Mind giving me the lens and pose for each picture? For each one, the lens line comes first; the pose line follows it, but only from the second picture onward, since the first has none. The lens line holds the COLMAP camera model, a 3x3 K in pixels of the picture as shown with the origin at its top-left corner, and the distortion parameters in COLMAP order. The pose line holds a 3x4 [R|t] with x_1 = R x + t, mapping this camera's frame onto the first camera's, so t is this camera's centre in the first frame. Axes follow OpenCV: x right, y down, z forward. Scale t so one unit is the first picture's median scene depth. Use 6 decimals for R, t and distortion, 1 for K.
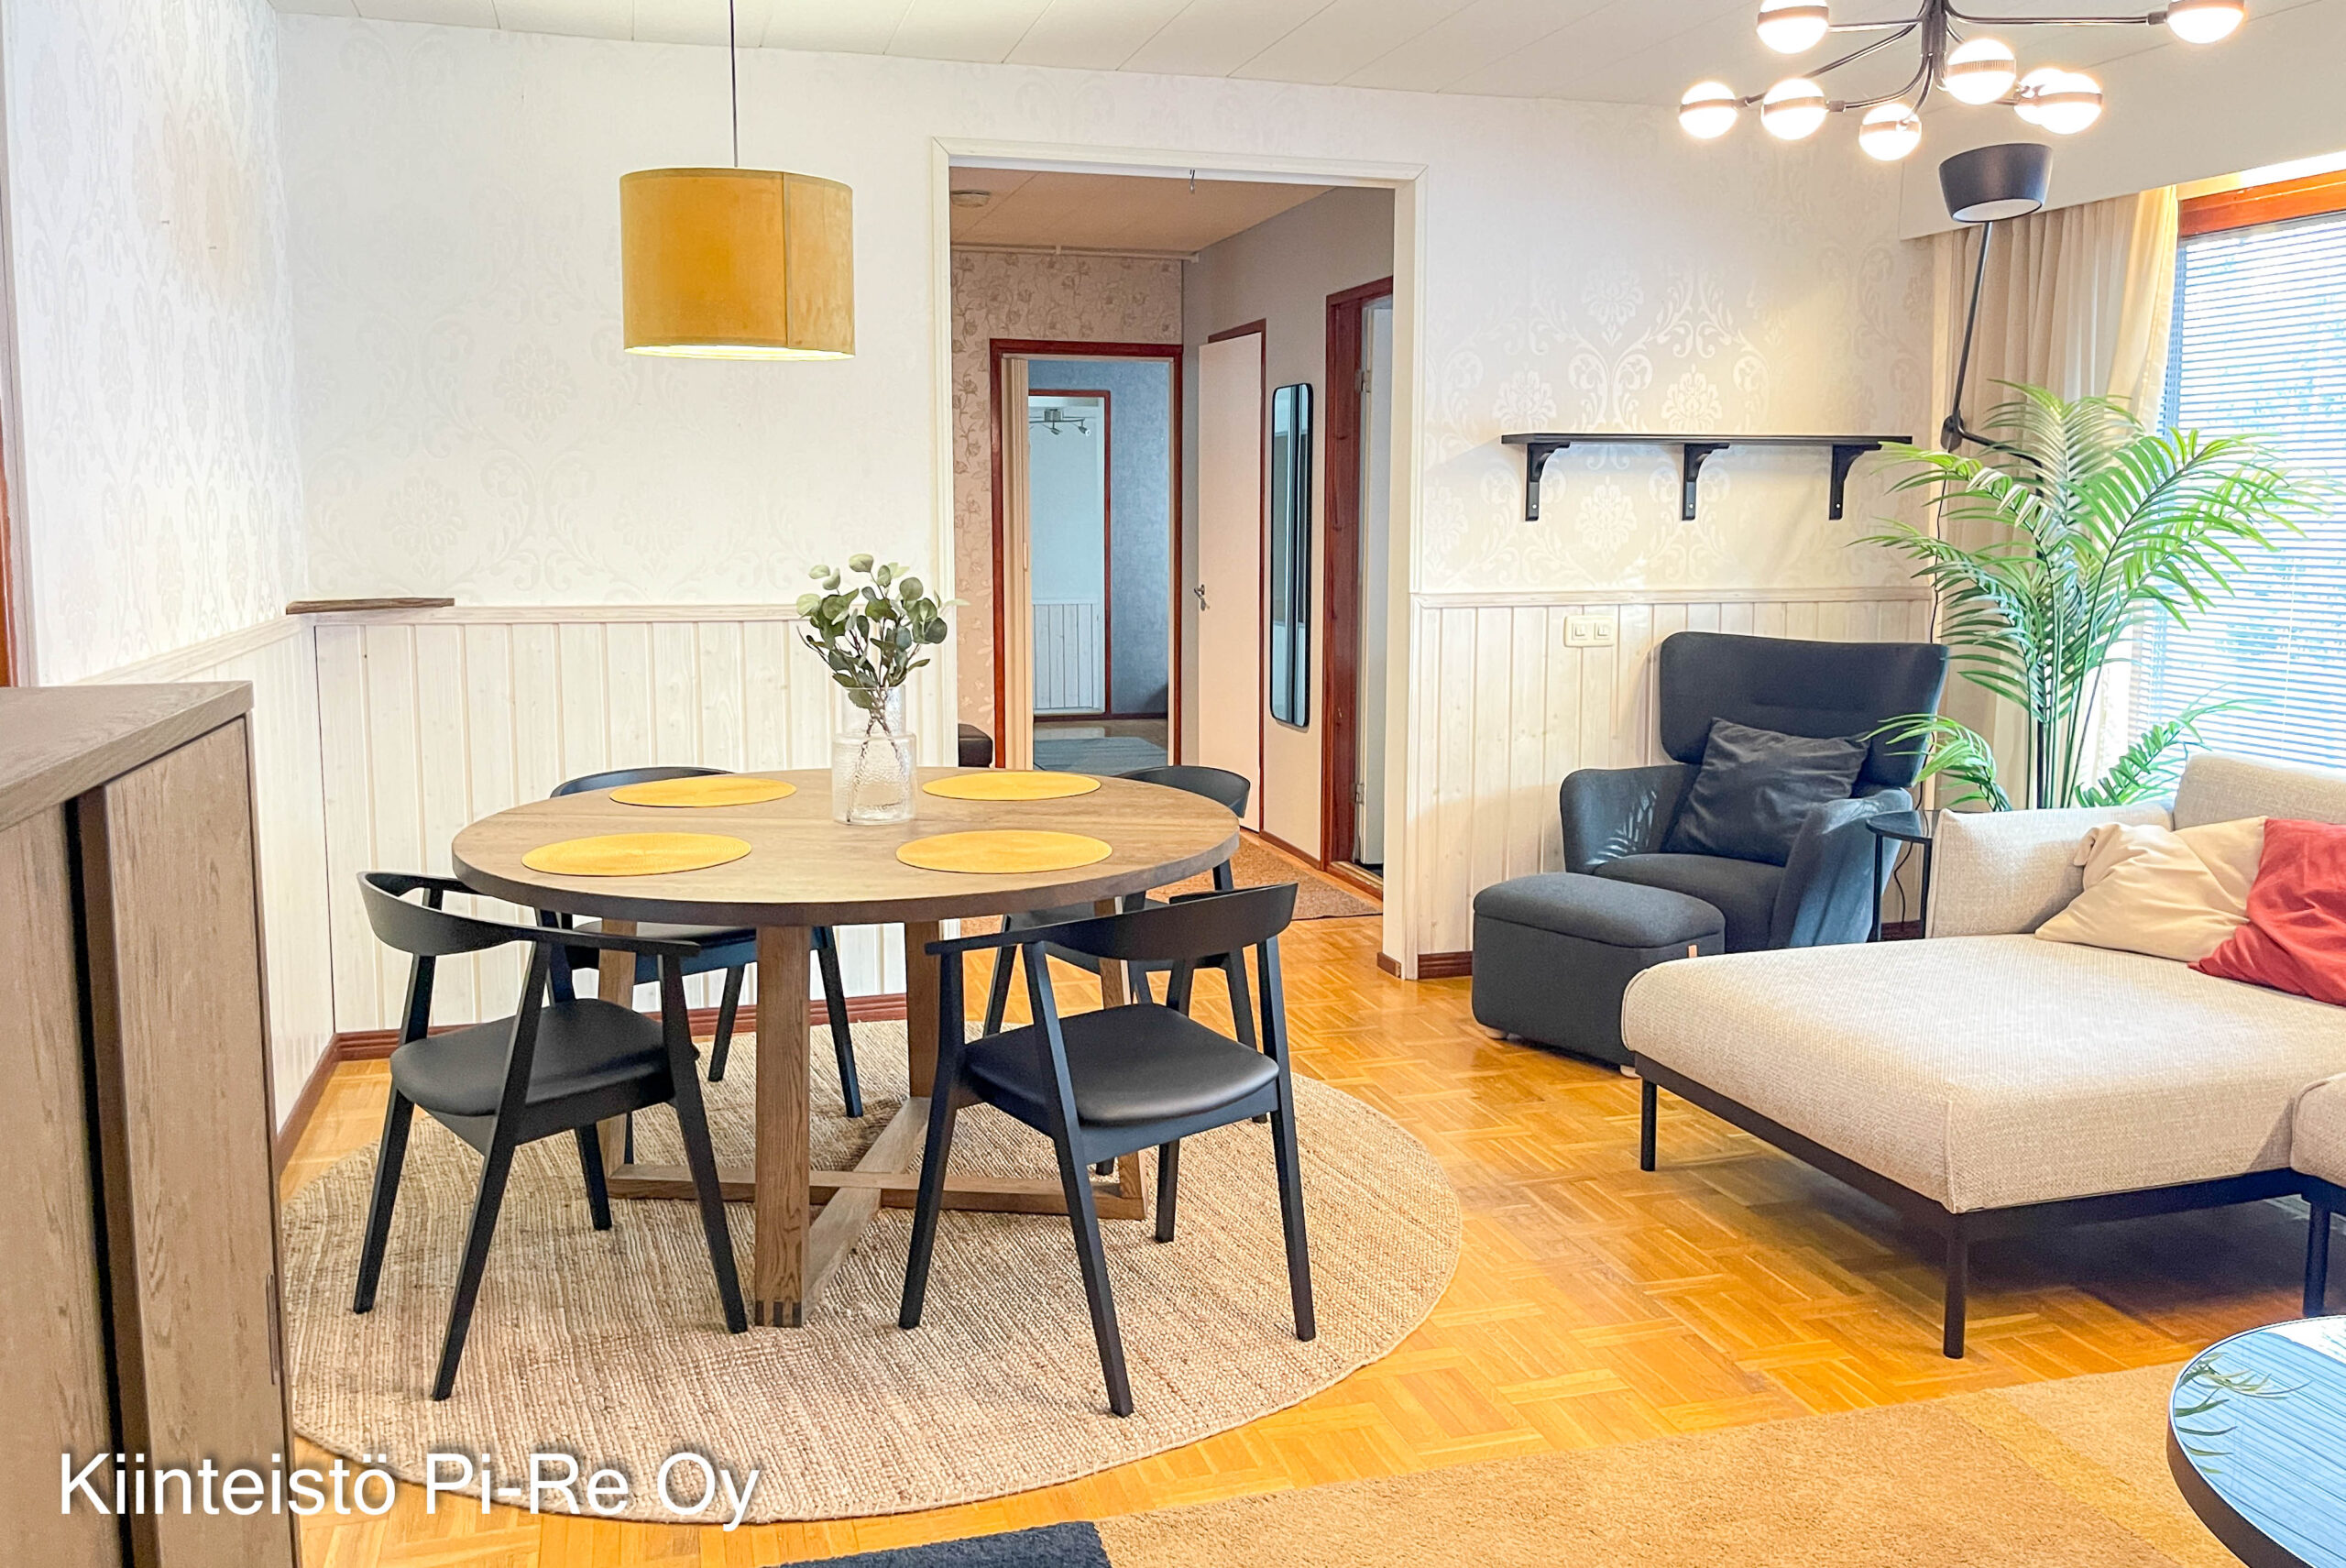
lens RADIAL K [[1828.8, 0, 1152.7], [0, 1828.8, 724.6], [0, 0, 1]] dist [0.040731, -0.025670]
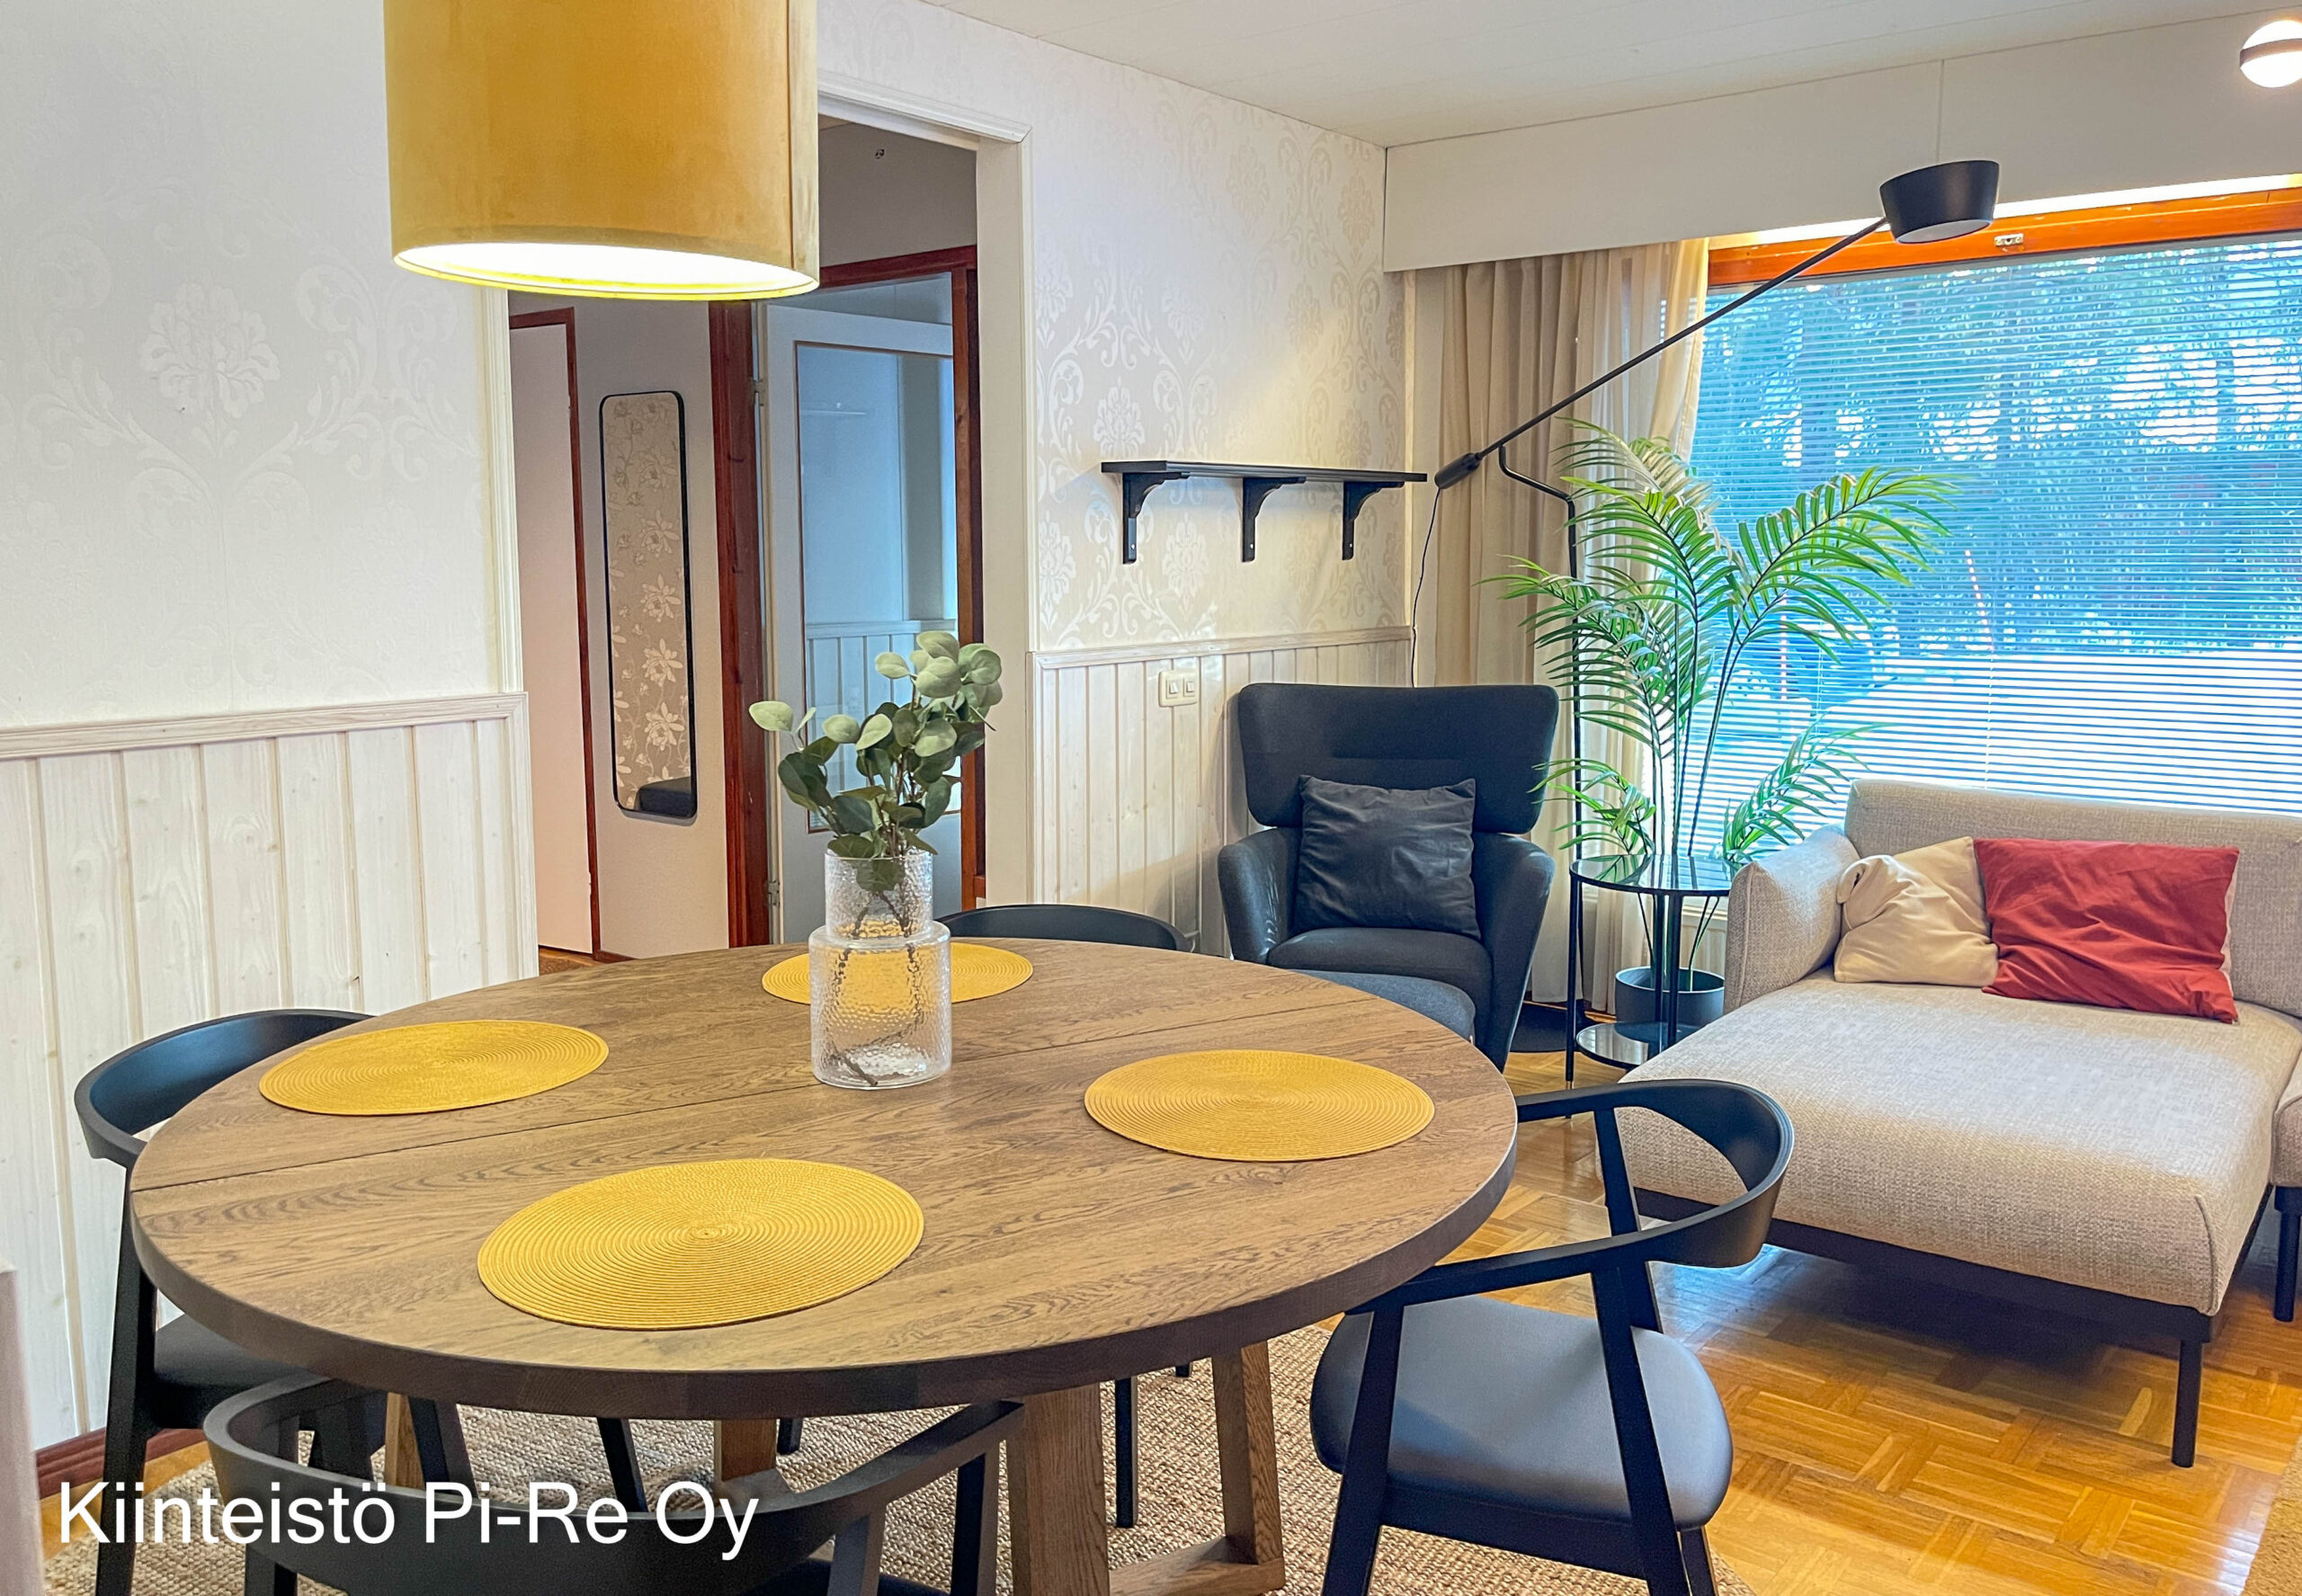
lens RADIAL K [[1791.6, 0, 1158.3], [0, 1791.6, 778.5], [0, 0, 1]] dist [0.045628, -0.013586]
pose [[0.815136, -0.077554, 0.574054, -0.313156], [0.070289, 0.996917, 0.034874, -0.044798], [-0.574989, 0.011923, 0.818074, 0.352589]]
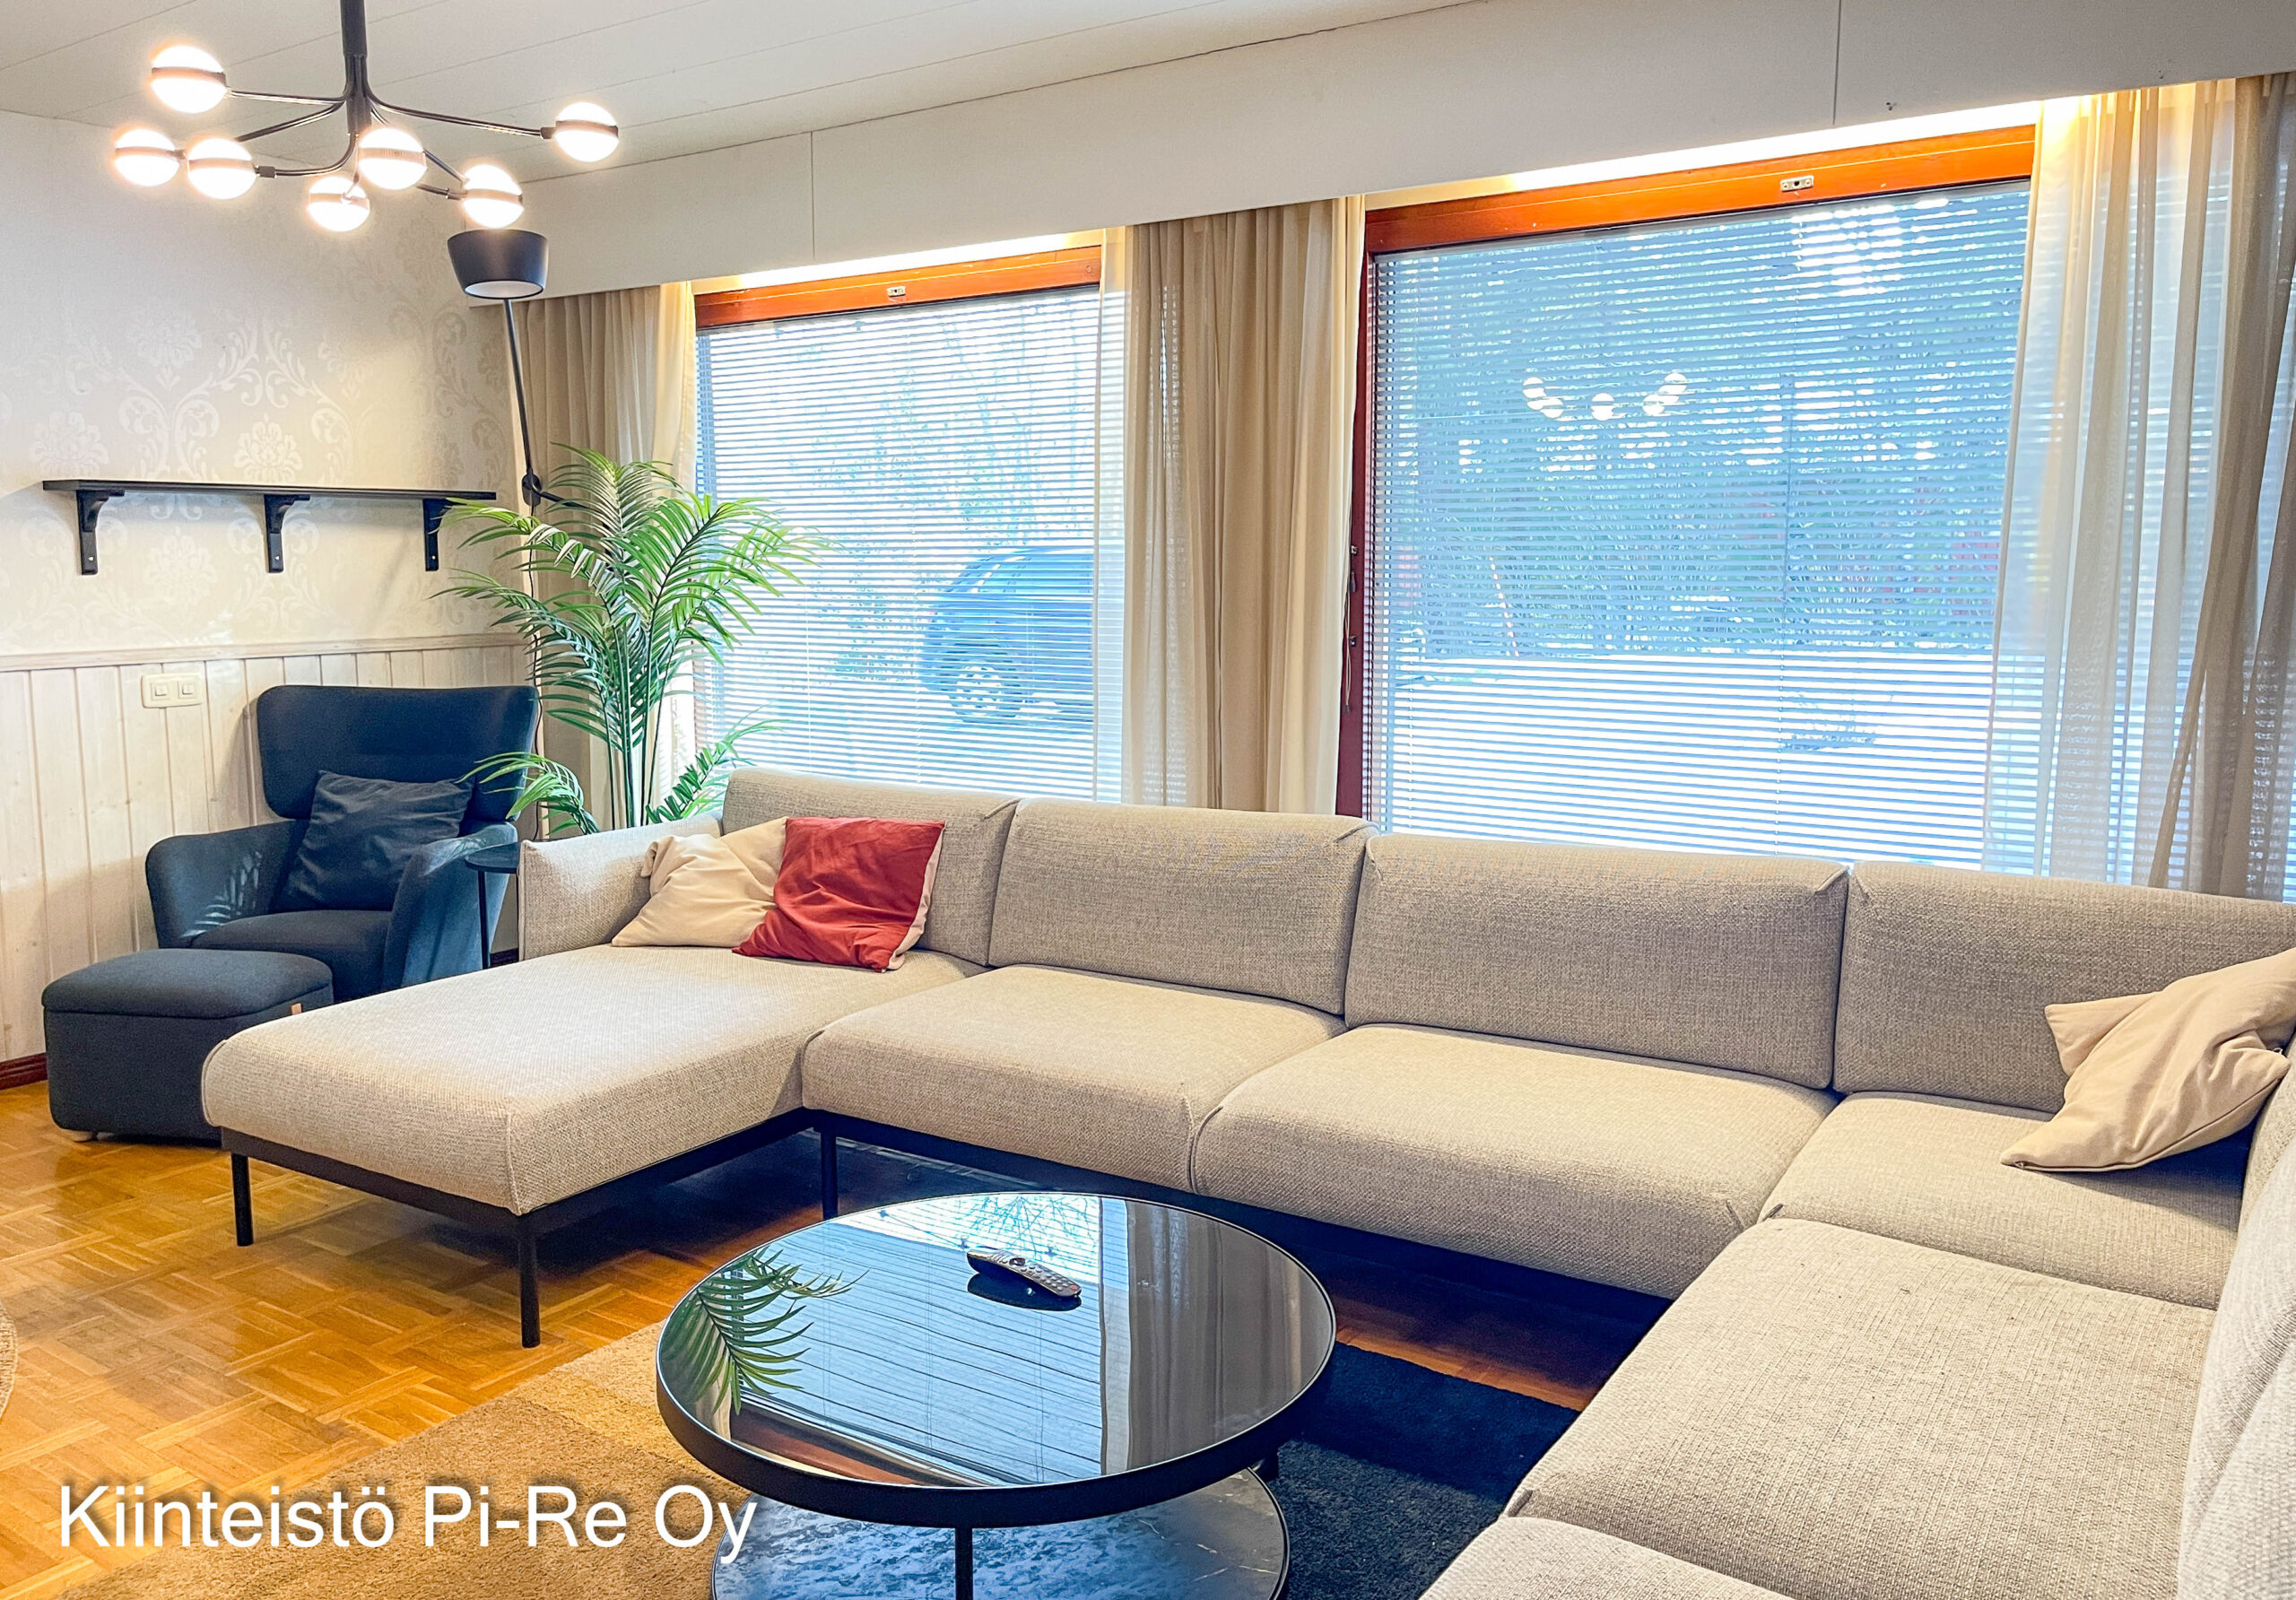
lens RADIAL K [[1741.5, 0, 1165.3], [0, 1741.5, 754.5], [0, 0, 1]] dist [0.031496, -0.049367]
pose [[0.760404, -0.077314, 0.644833, 0.050651], [0.079569, 0.996499, 0.025647, -0.000422], [-0.644558, 0.031807, 0.763893, -0.022389]]
